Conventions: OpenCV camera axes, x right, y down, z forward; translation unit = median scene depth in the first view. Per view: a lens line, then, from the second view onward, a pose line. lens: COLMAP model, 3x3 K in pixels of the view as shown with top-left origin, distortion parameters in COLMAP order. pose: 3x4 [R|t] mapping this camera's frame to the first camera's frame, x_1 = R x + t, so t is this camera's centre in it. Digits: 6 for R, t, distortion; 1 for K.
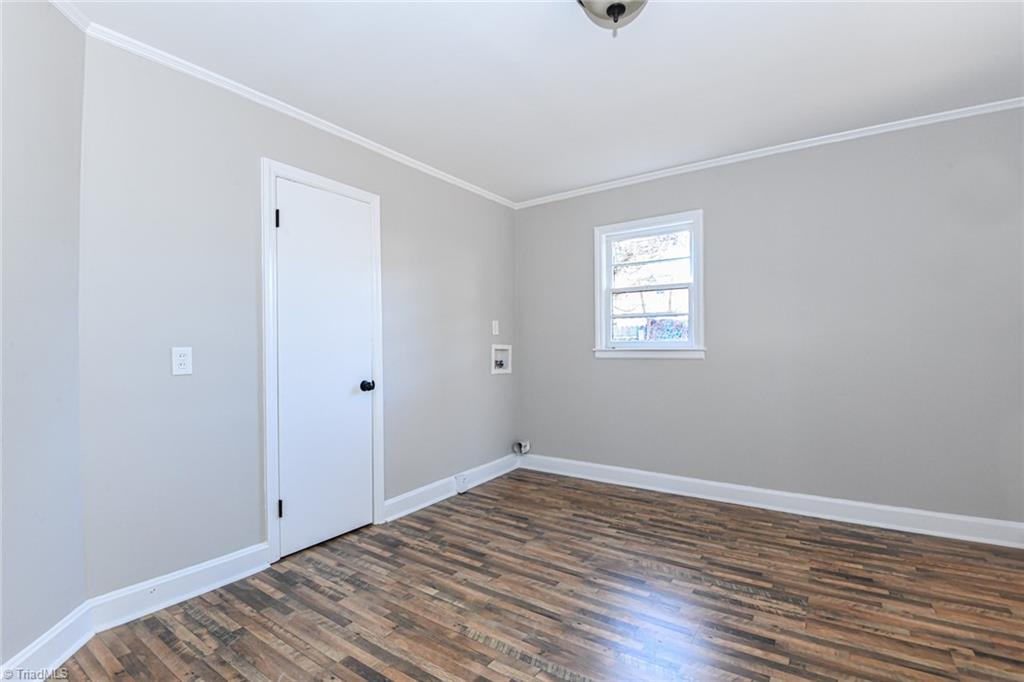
lens RADIAL K [[465.4, 0, 515.5], [0, 465.4, 343.6], [0, 0, 1]] dist [0.001987, -0.000140]
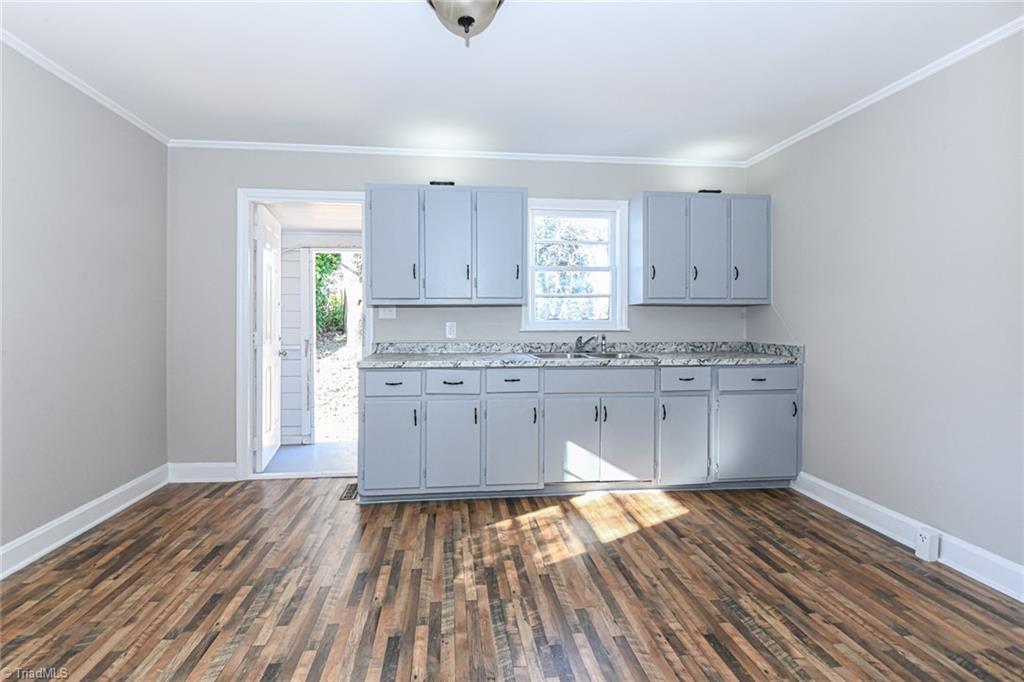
lens RADIAL K [[465.4, 0, 518.7], [0, 465.4, 333.6], [0, 0, 1]] dist [0.001987, -0.000140]
pose [[-0.636836, 0.002992, 0.770994, -0.427501], [0.007812, 0.999966, 0.002573, 0.034930], [-0.770960, 0.007662, -0.636838, 1.060530]]
